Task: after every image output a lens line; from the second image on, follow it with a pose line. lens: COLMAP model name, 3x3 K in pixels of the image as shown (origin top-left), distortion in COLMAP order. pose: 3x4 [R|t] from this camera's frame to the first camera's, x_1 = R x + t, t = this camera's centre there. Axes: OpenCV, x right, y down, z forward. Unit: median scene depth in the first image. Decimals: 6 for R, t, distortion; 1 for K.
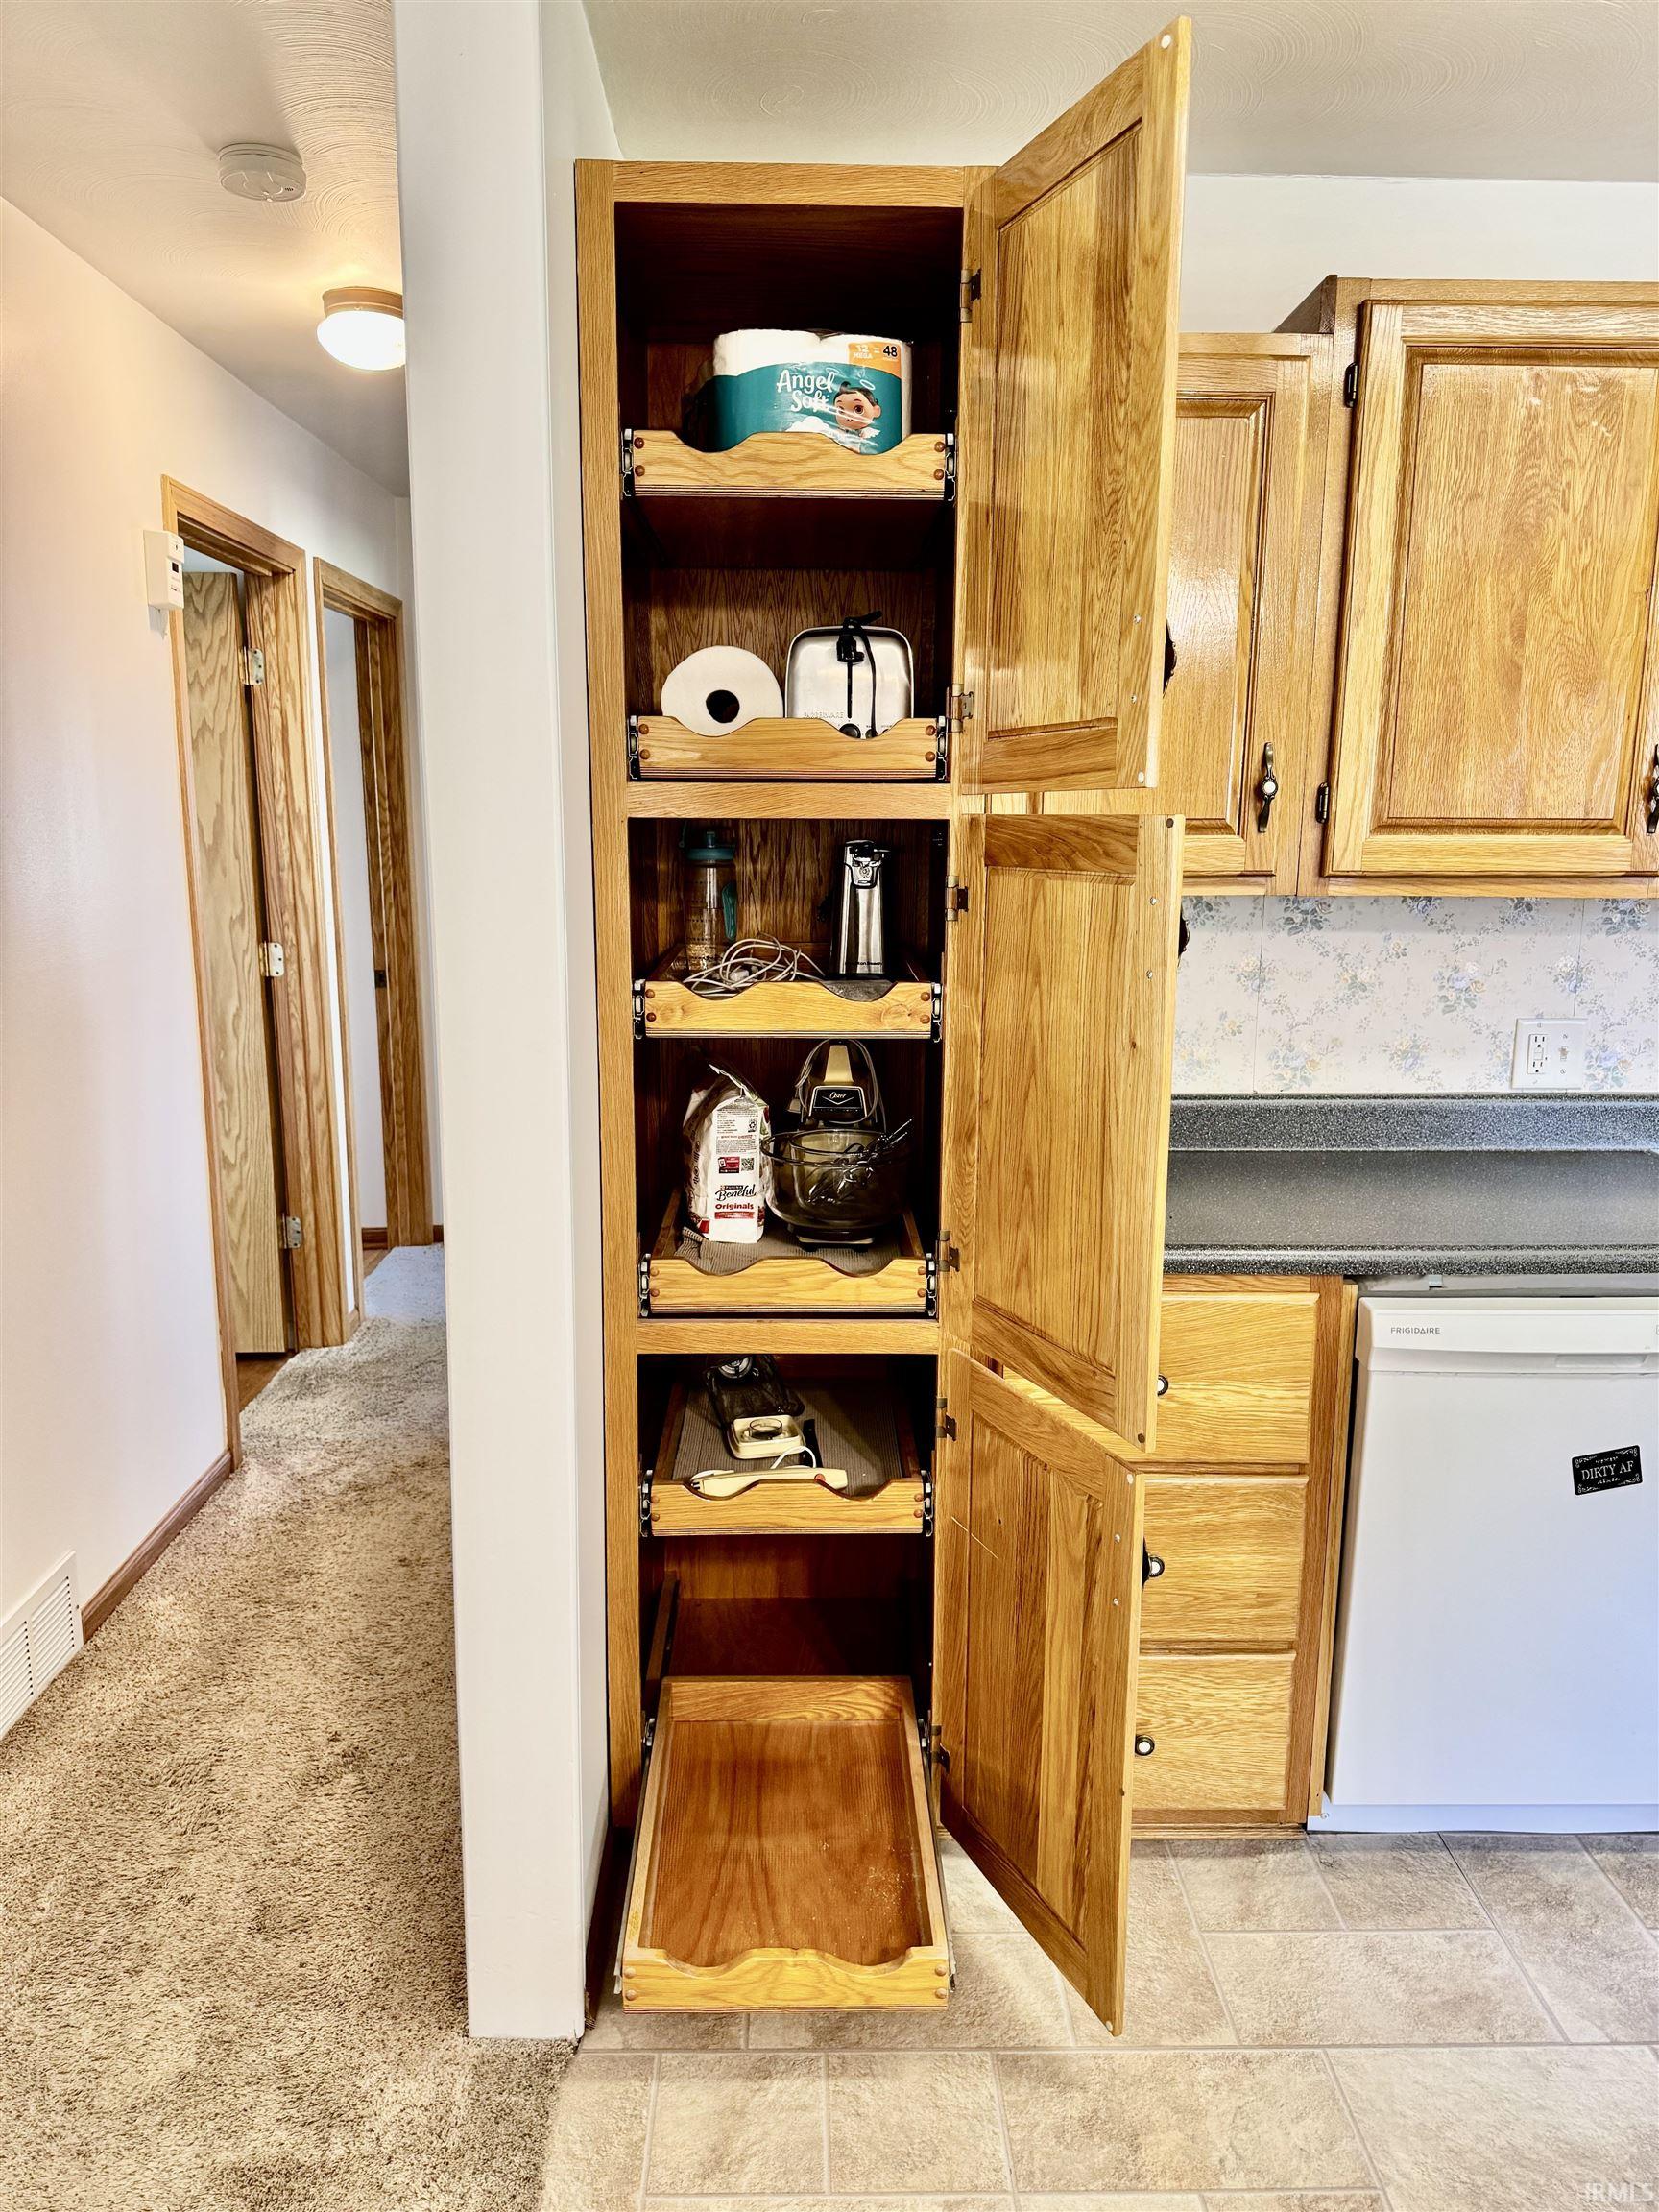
lens RADIAL K [[1561.2, 0, 825.0], [0, 1561.2, 1112.6], [0, 0, 1]] dist [0.067013, -0.085523]
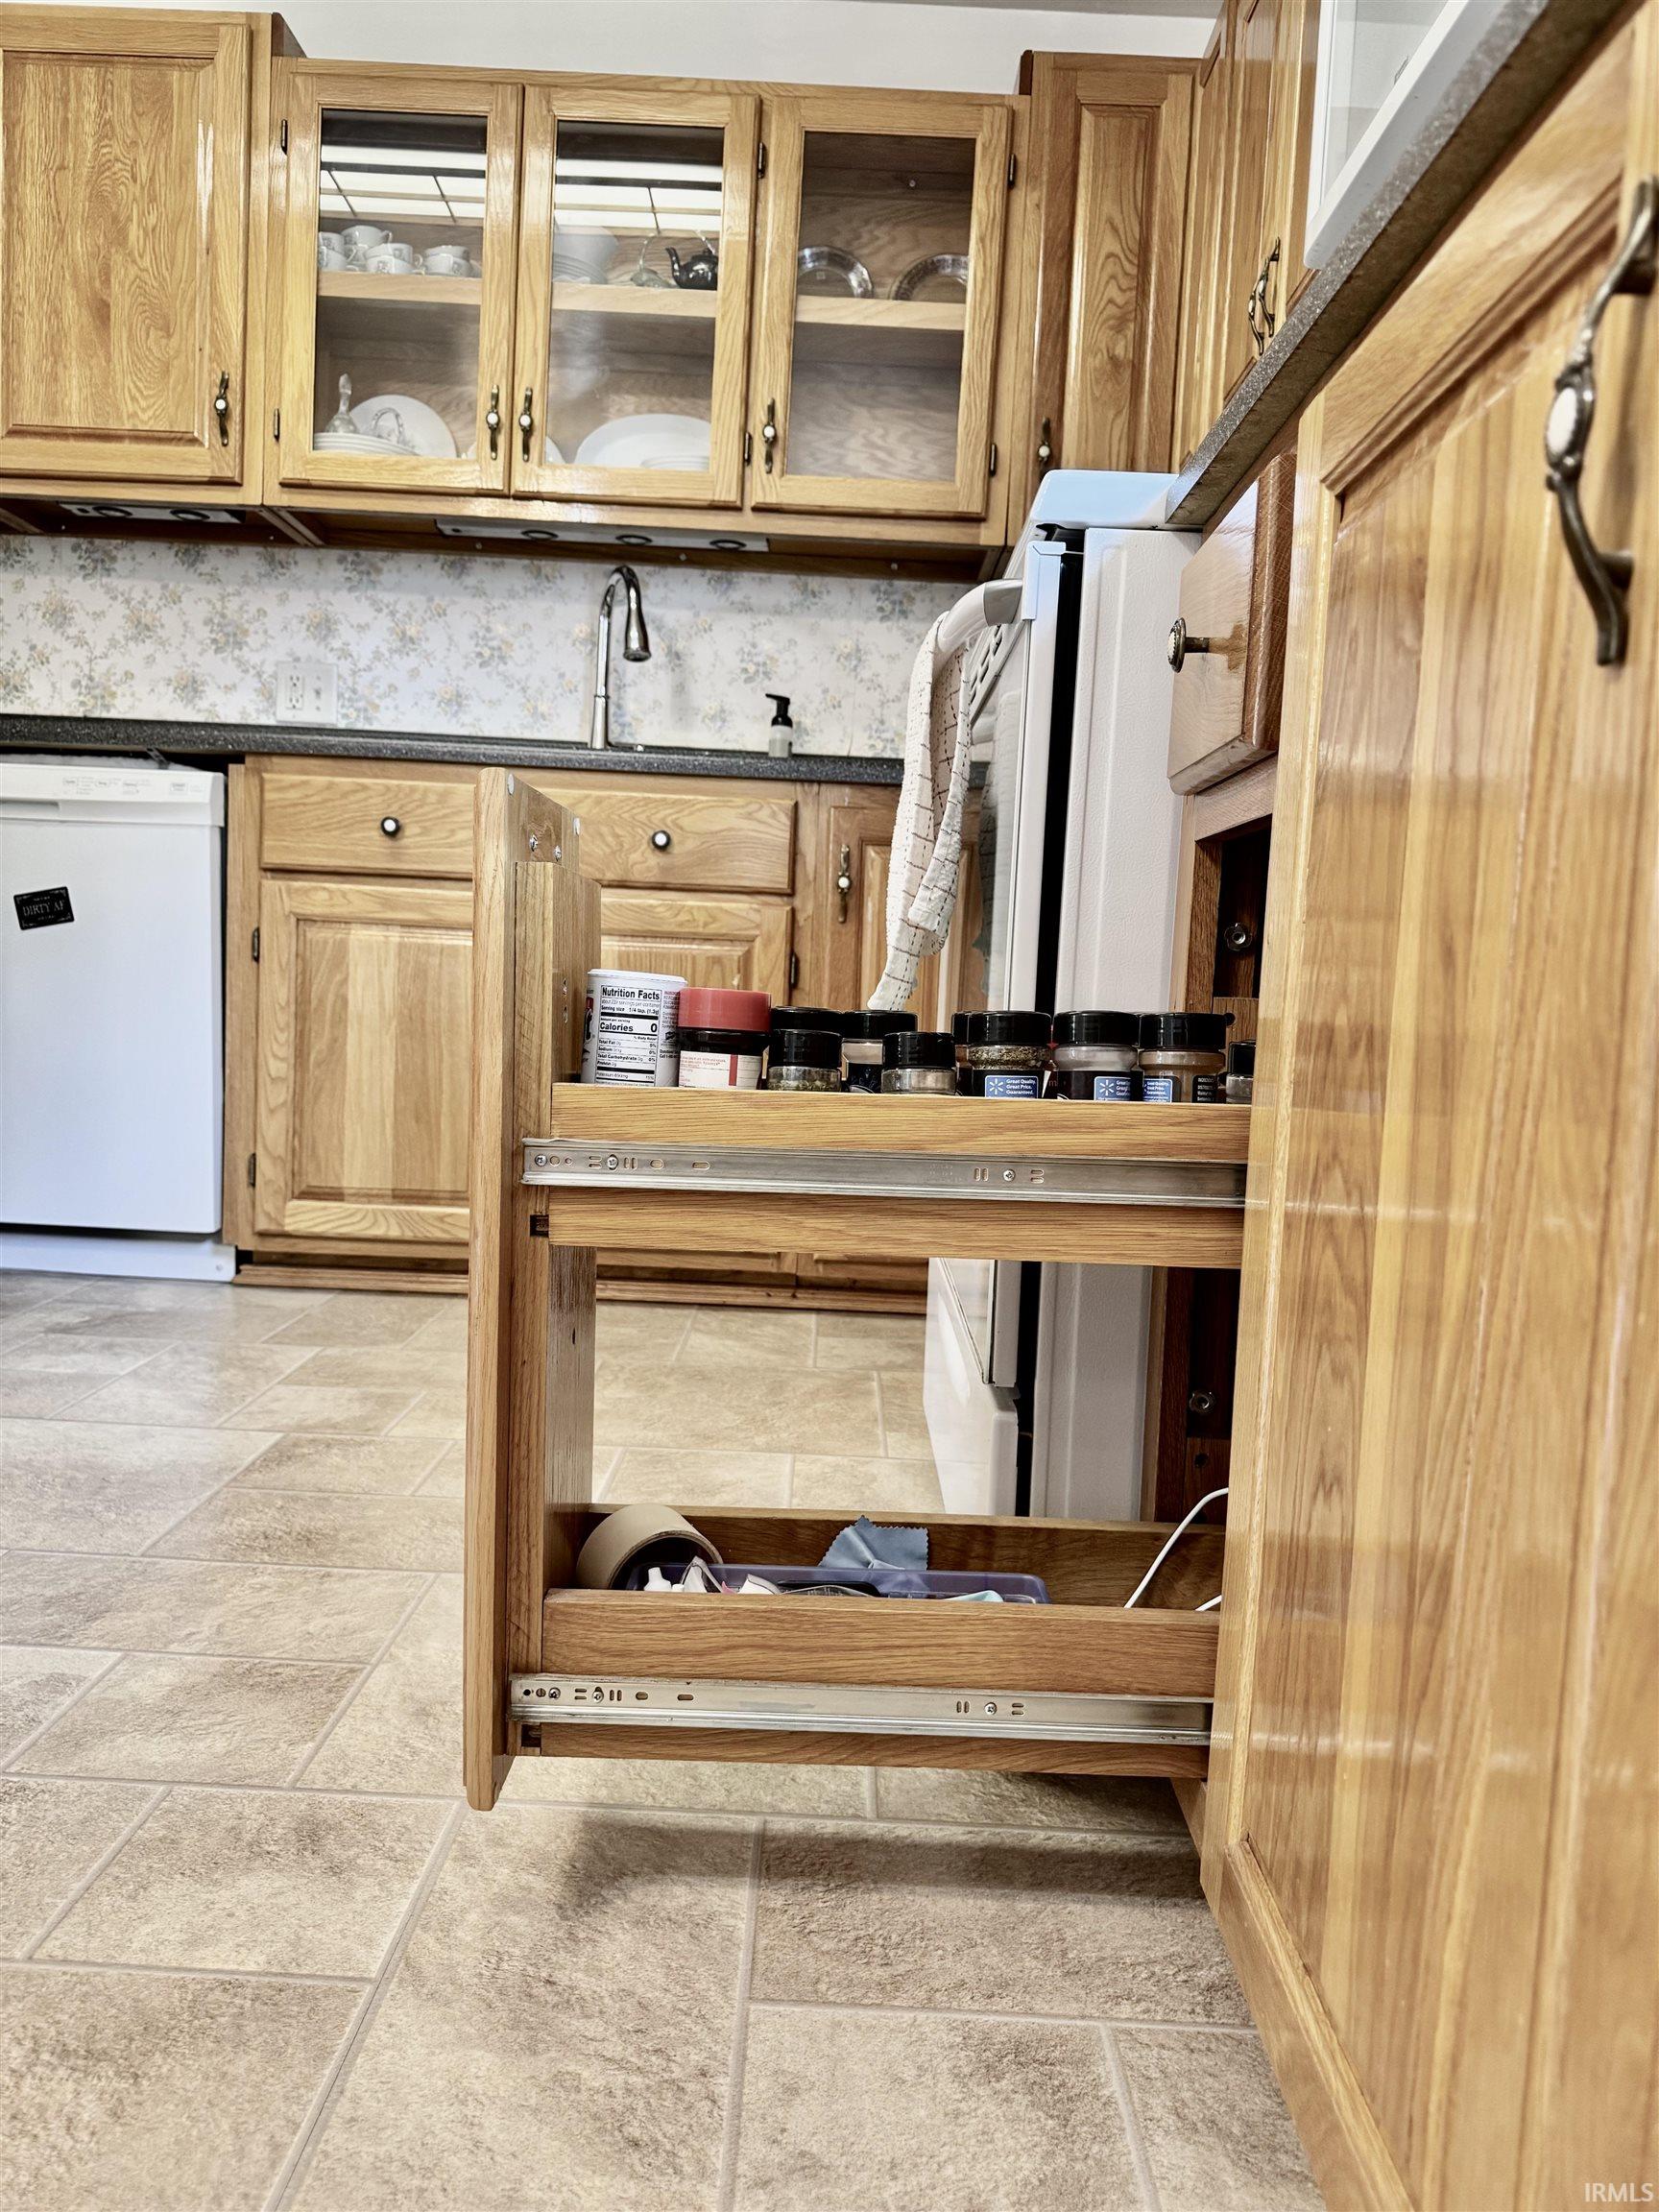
lens RADIAL K [[1561.2, 0, 827.4], [0, 1561.2, 1106.5], [0, 0, 1]] dist [0.067013, -0.085523]
pose [[0.998703, 0.045898, -0.022034, 1.063612], [-0.047908, 0.993674, -0.101569, 0.444429], [0.017233, 0.102493, 0.994584, -0.160672]]
